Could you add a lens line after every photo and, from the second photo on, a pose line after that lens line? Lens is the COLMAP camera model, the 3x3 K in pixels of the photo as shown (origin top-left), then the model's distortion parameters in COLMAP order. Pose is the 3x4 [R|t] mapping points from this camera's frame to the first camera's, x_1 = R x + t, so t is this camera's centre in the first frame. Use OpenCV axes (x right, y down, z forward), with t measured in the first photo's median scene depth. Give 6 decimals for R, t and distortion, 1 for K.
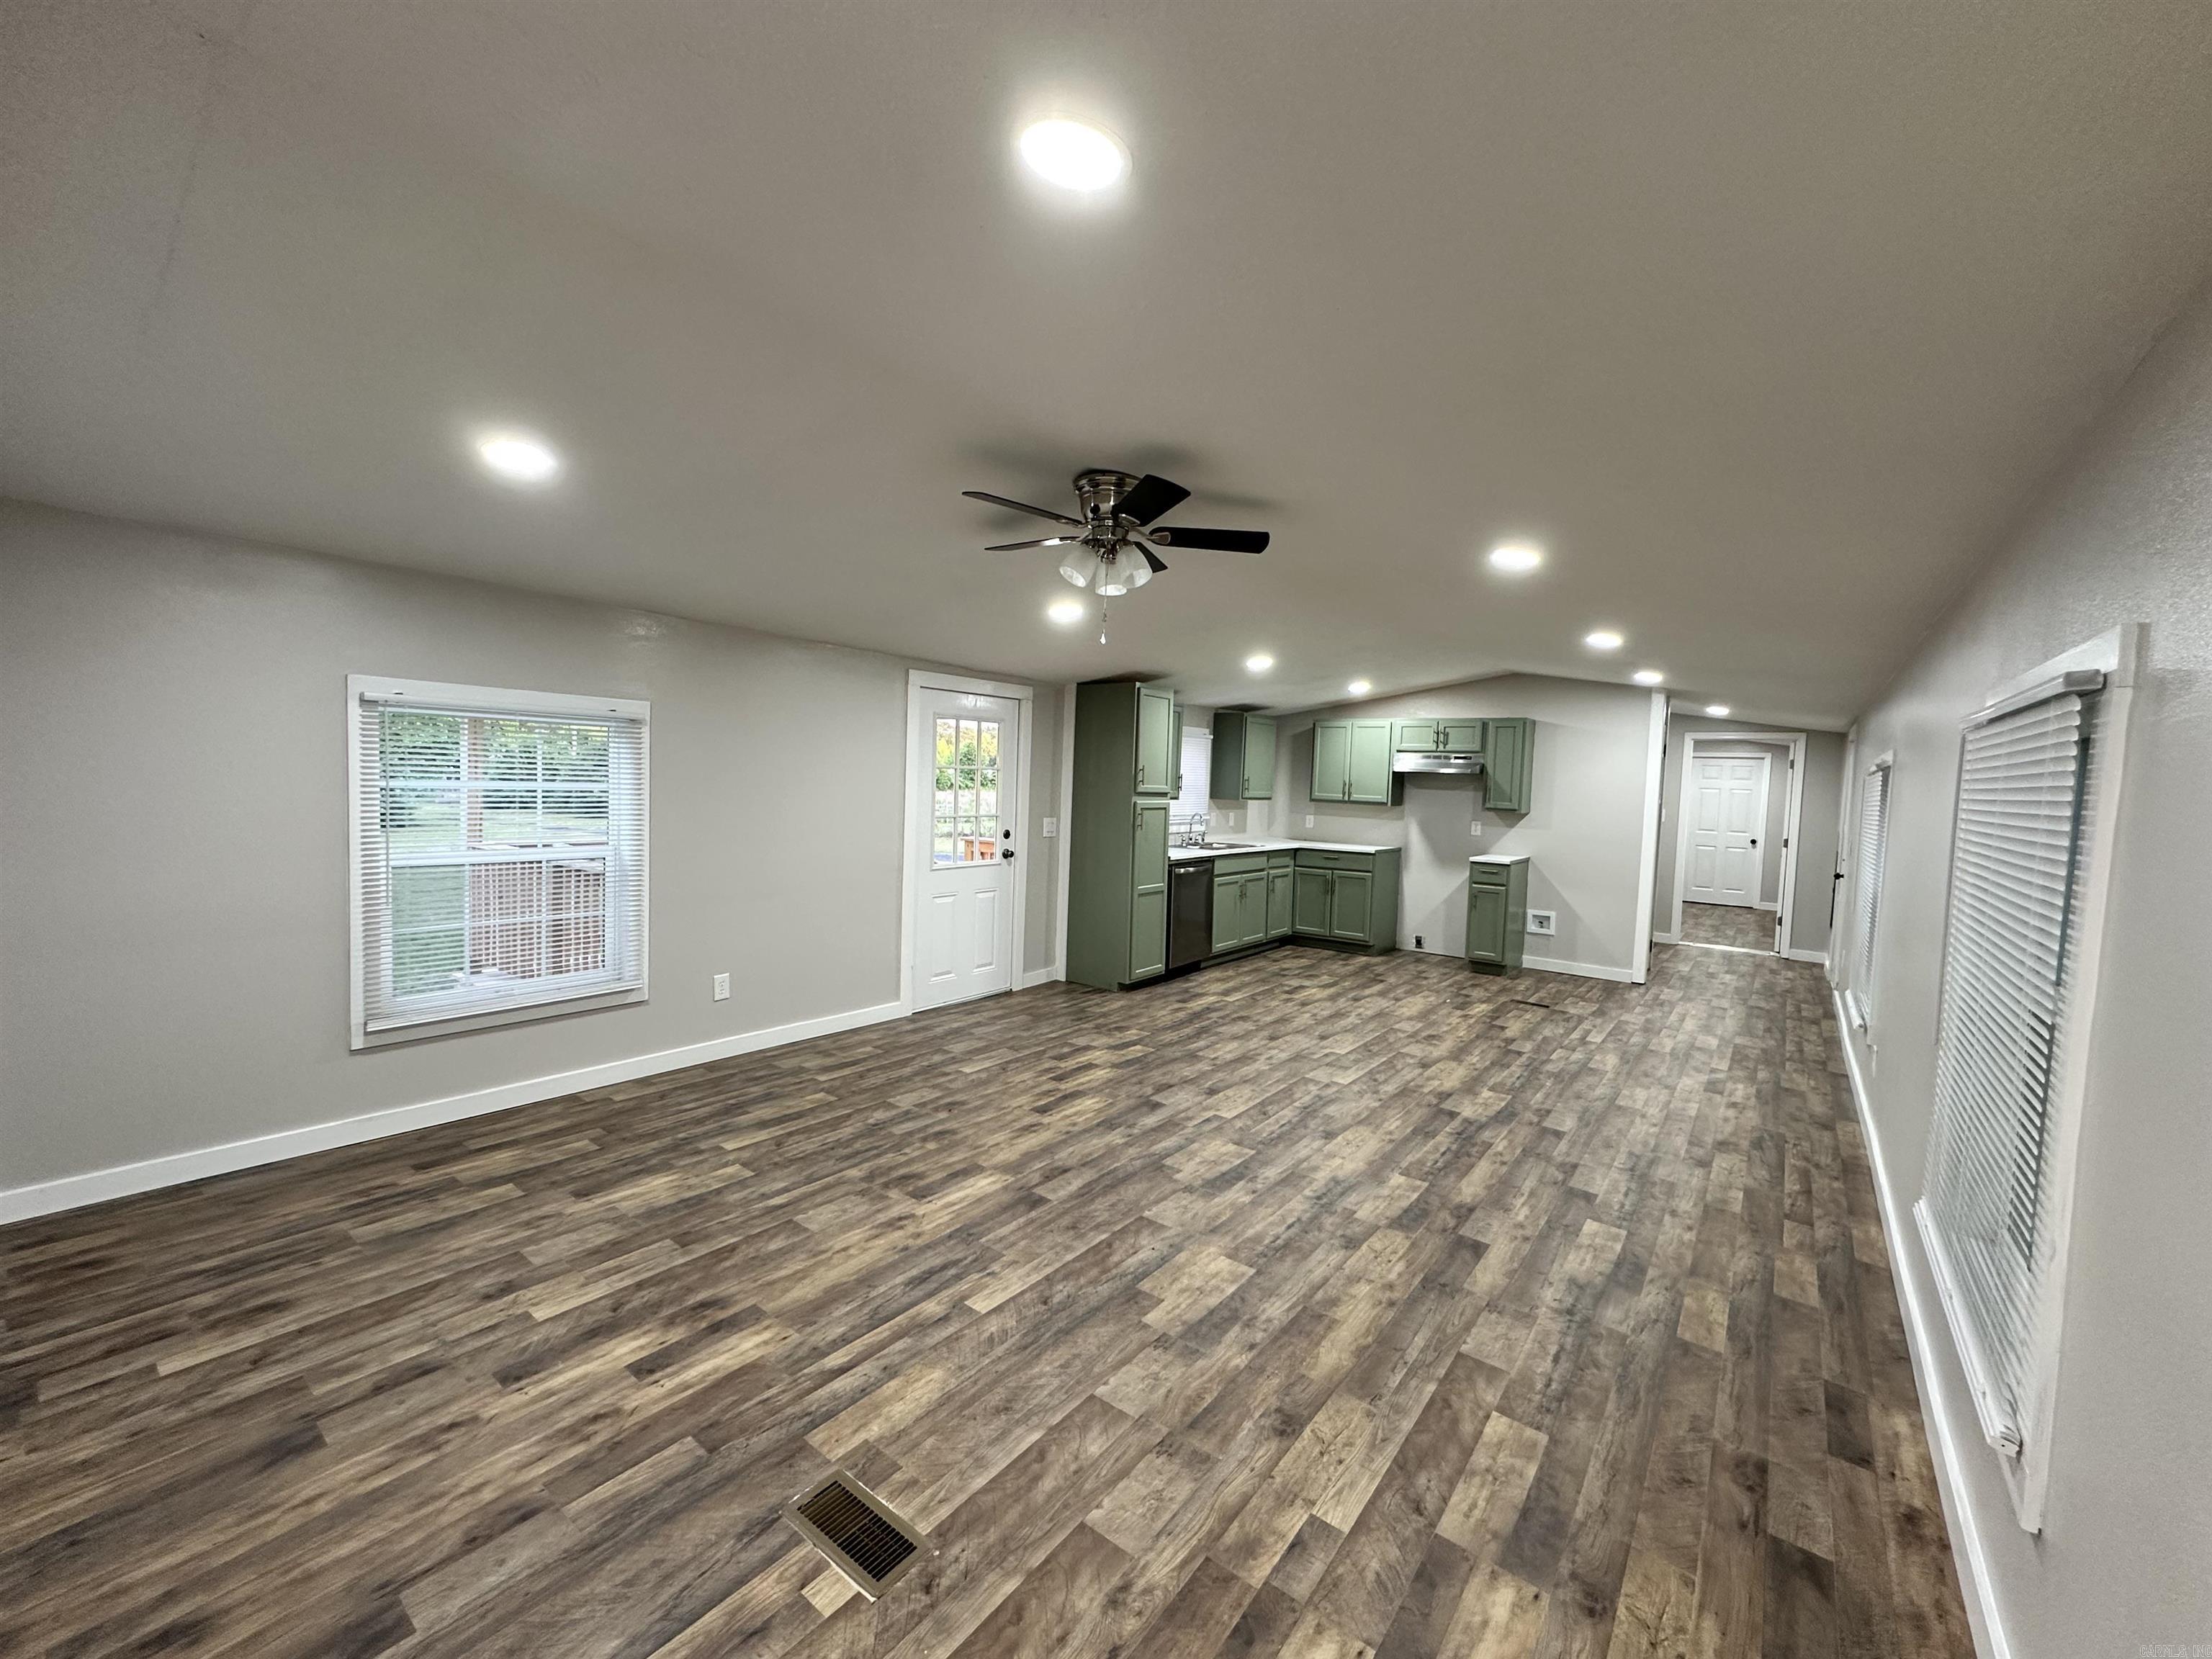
lens RADIAL K [[883.9, 0, 1106.4], [0, 883.9, 810.2], [0, 0, 1]] dist [-0.001537, -0.000085]
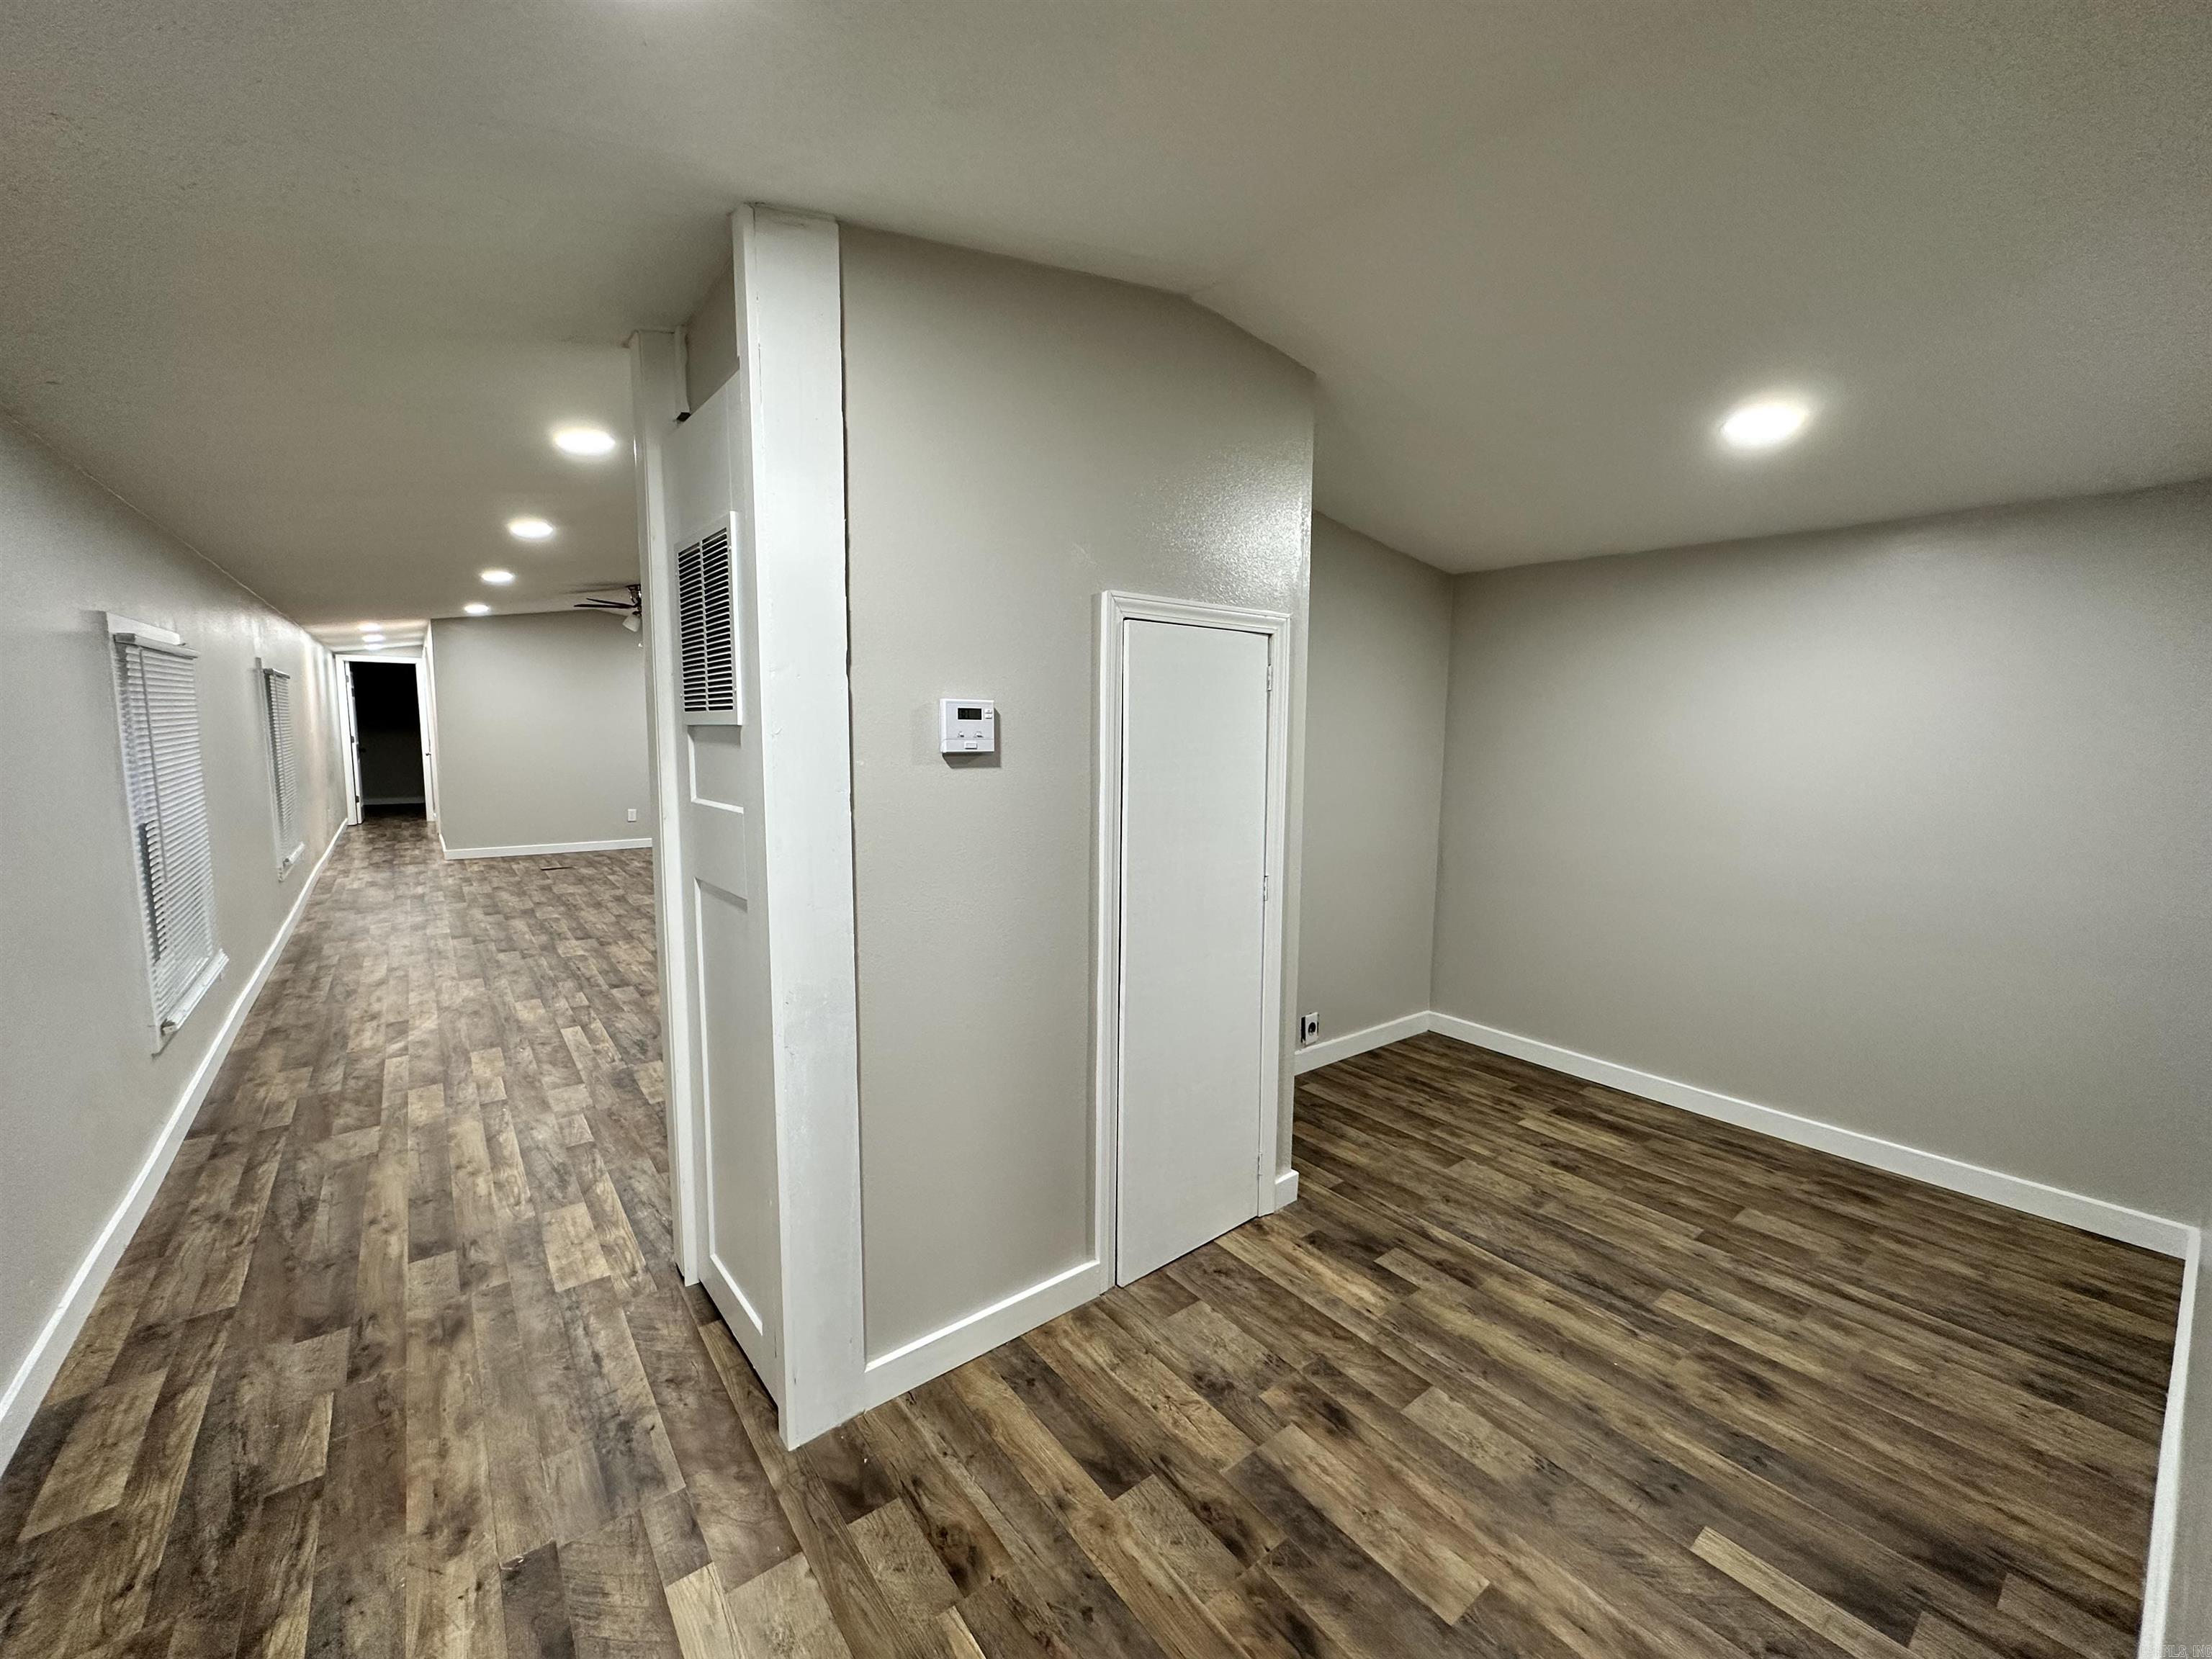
lens RADIAL K [[883.3, 0, 1106.0], [0, 883.3, 829.5], [0, 0, 1]] dist [-0.002610, 0.000645]
pose [[-0.245774, 0.077437, -0.966229, 1.633522], [-0.059700, 0.993702, 0.094825, -0.016257], [0.967487, 0.080989, -0.239603, 2.272737]]
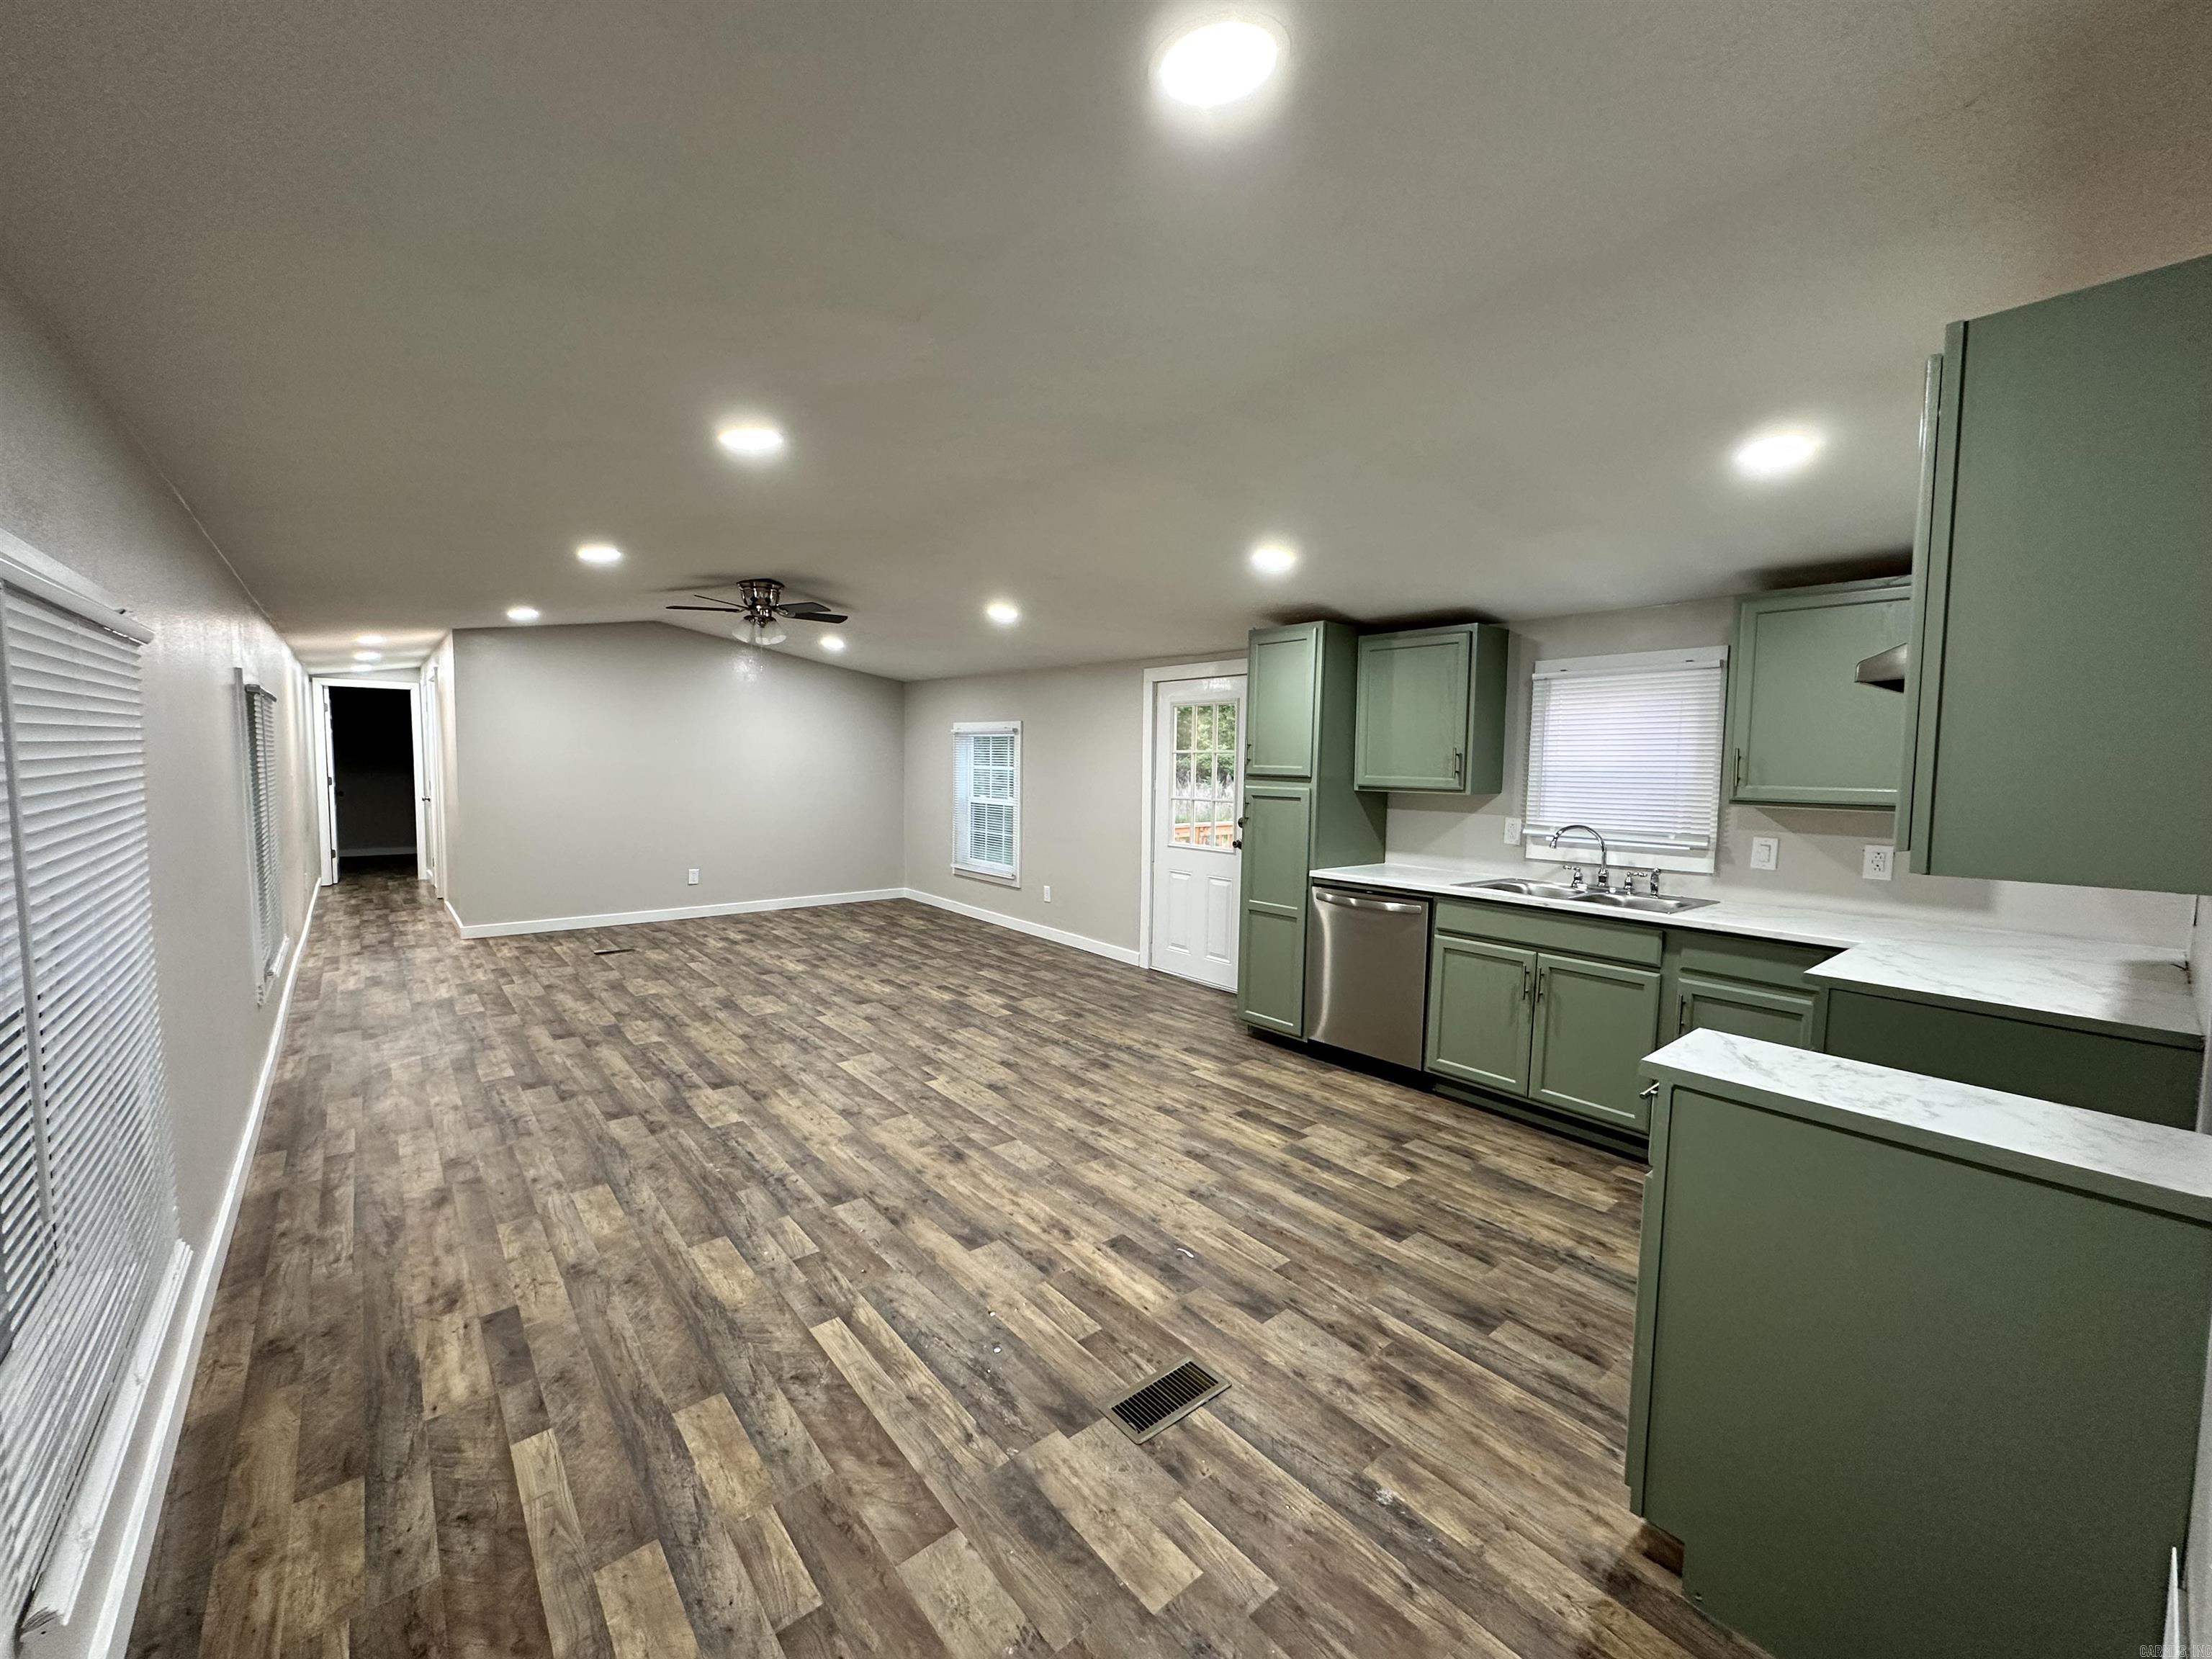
lens RADIAL K [[883.3, 0, 1106.0], [0, 883.3, 829.5], [0, 0, 1]] dist [-0.002610, 0.000645]
pose [[-0.209267, 0.039398, -0.977065, 1.299533], [-0.060176, 0.996775, 0.053081, -0.009151], [0.976005, 0.069903, -0.206221, 1.684864]]
